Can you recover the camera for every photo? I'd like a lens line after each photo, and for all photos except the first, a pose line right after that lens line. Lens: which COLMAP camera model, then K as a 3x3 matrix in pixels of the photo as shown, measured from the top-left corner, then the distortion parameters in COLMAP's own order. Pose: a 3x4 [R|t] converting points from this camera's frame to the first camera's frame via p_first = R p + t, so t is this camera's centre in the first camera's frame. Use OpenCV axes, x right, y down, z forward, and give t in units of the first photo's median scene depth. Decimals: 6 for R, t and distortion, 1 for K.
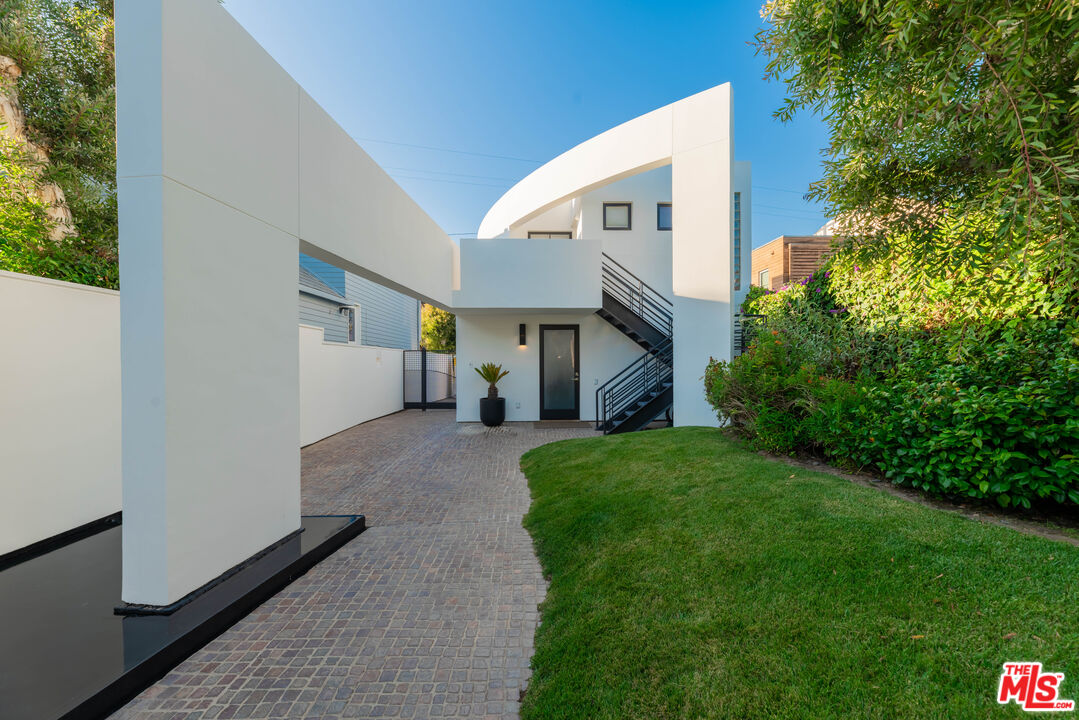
lens RADIAL K [[445.4, 0, 542.0], [0, 445.4, 370.8], [0, 0, 1]] dist [0.003385, -0.000225]
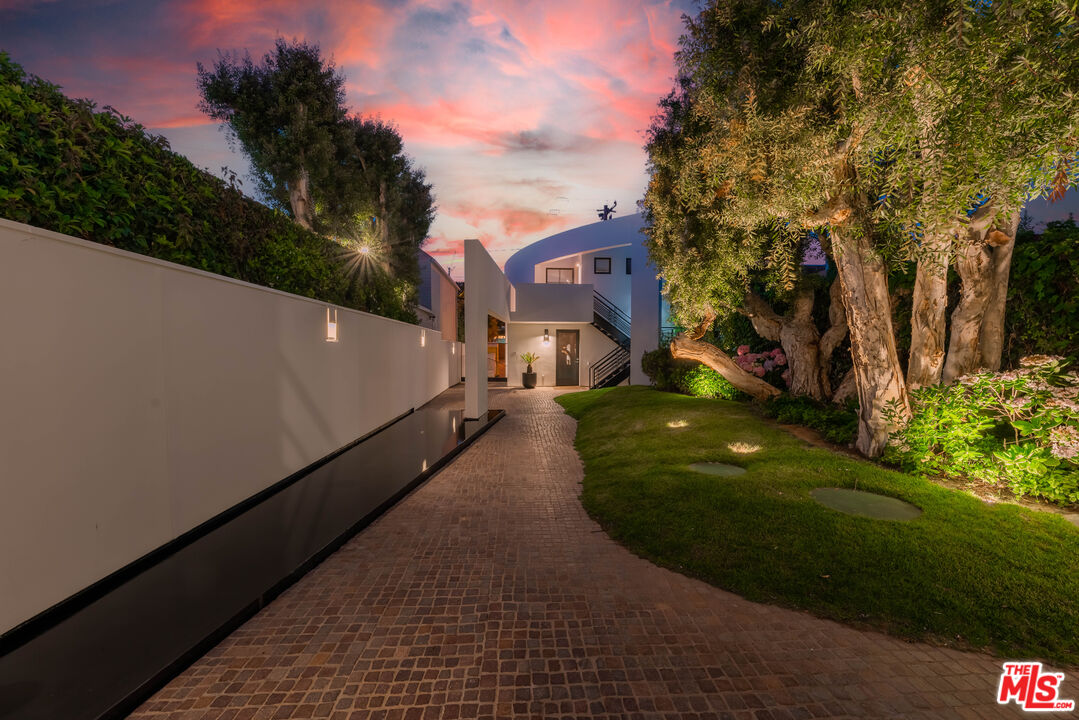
lens RADIAL K [[445.4, 0, 539.3], [0, 445.4, 370.1], [0, 0, 1]] dist [0.003385, -0.000225]
pose [[0.999845, 0.006652, 0.016305, -0.101391], [-0.007077, 0.999634, 0.026114, 0.006411], [-0.016126, -0.026226, 0.999526, -0.731752]]
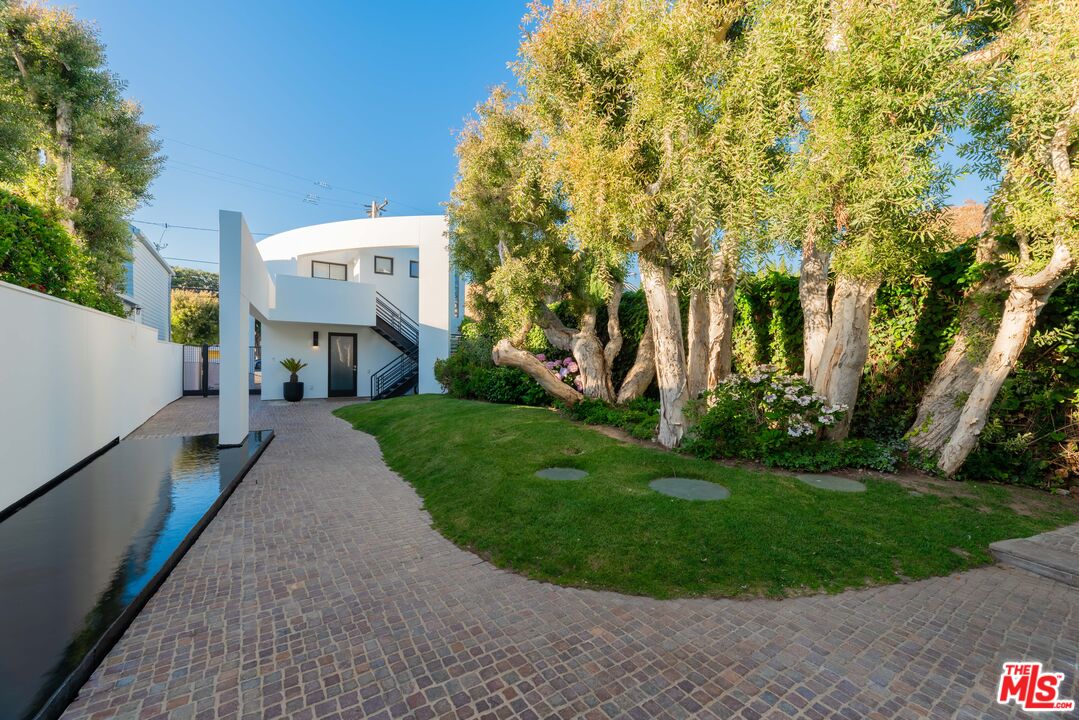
lens RADIAL K [[445.4, 0, 543.7], [0, 445.4, 363.0], [0, 0, 1]] dist [0.003385, -0.000225]
pose [[0.846605, 0.012131, 0.532083, -0.194875], [-0.008001, 0.999917, -0.010066, 0.006716], [-0.532161, 0.004265, 0.846632, -0.656385]]
